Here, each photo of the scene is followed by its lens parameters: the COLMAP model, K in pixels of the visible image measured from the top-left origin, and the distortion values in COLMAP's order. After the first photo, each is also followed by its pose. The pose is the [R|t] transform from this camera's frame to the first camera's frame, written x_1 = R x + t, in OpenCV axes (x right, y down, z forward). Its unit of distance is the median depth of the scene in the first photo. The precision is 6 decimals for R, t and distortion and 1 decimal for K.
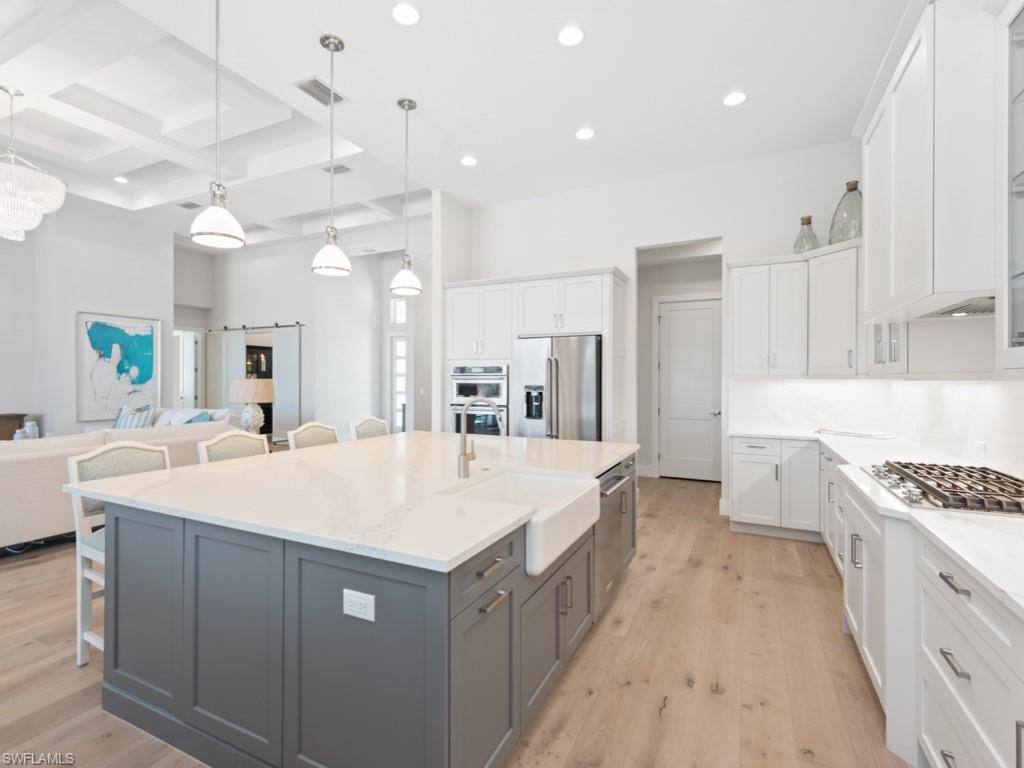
lens RADIAL K [[479.4, 0, 514.8], [0, 479.4, 381.5], [0, 0, 1]] dist [0.008892, 0.000082]
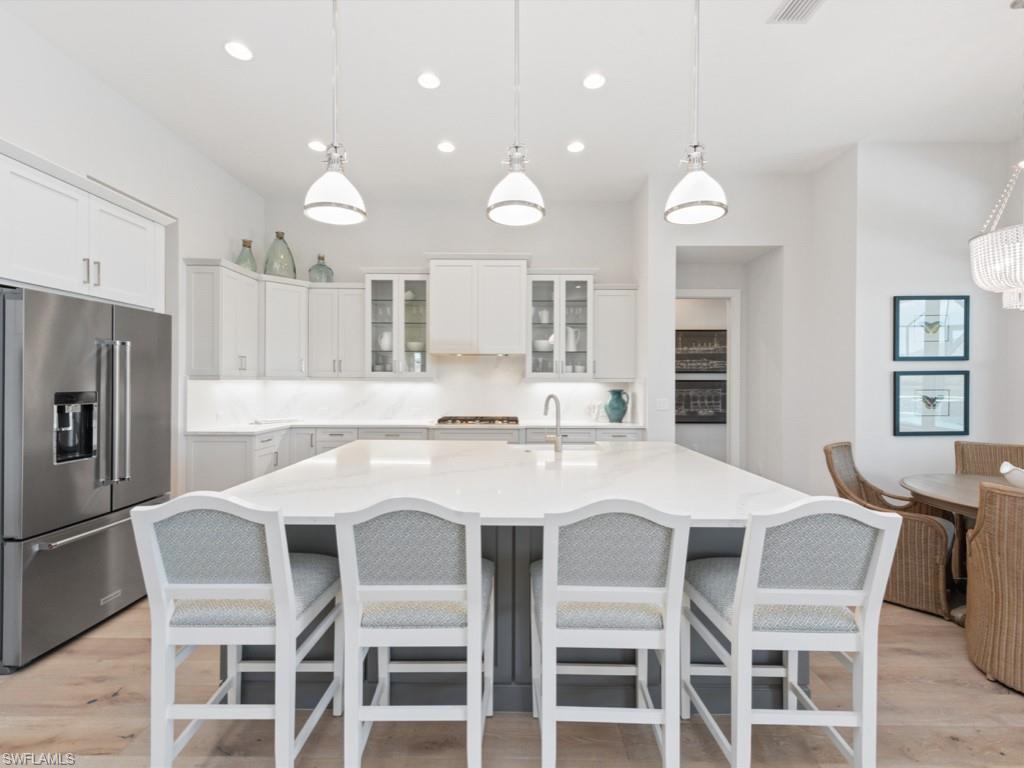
lens RADIAL K [[439.6, 0, 512.0], [0, 439.6, 384.0], [0, 0, 1]] dist [0.006363, -0.000171]
pose [[-0.440297, -0.009592, 0.897801, -0.535392], [-0.000942, 0.999947, 0.010222, -0.005558], [-0.897852, 0.003655, -0.440283, 0.750446]]
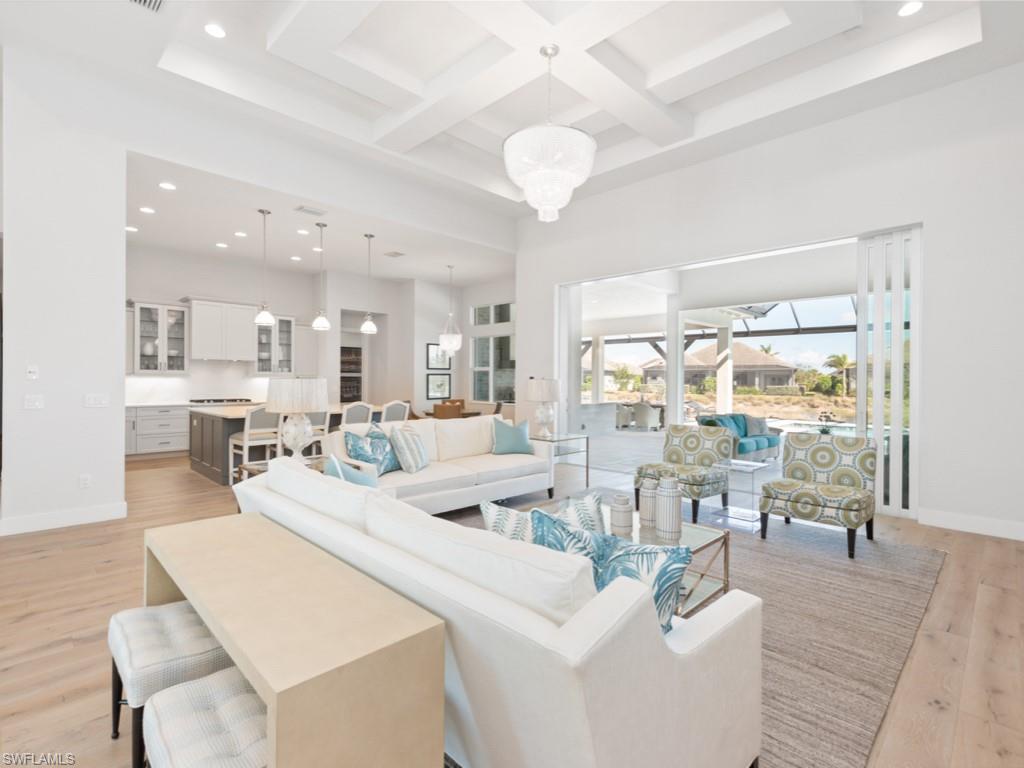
lens RADIAL K [[501.8, 0, 512.0], [0, 501.8, 384.0], [0, 0, 1]] dist [0.038798, -0.013685]
pose [[-0.947539, -0.010829, 0.319458, -1.185846], [-0.007382, 0.999901, 0.012002, -0.004527], [-0.319556, 0.009014, -0.947525, 1.765091]]
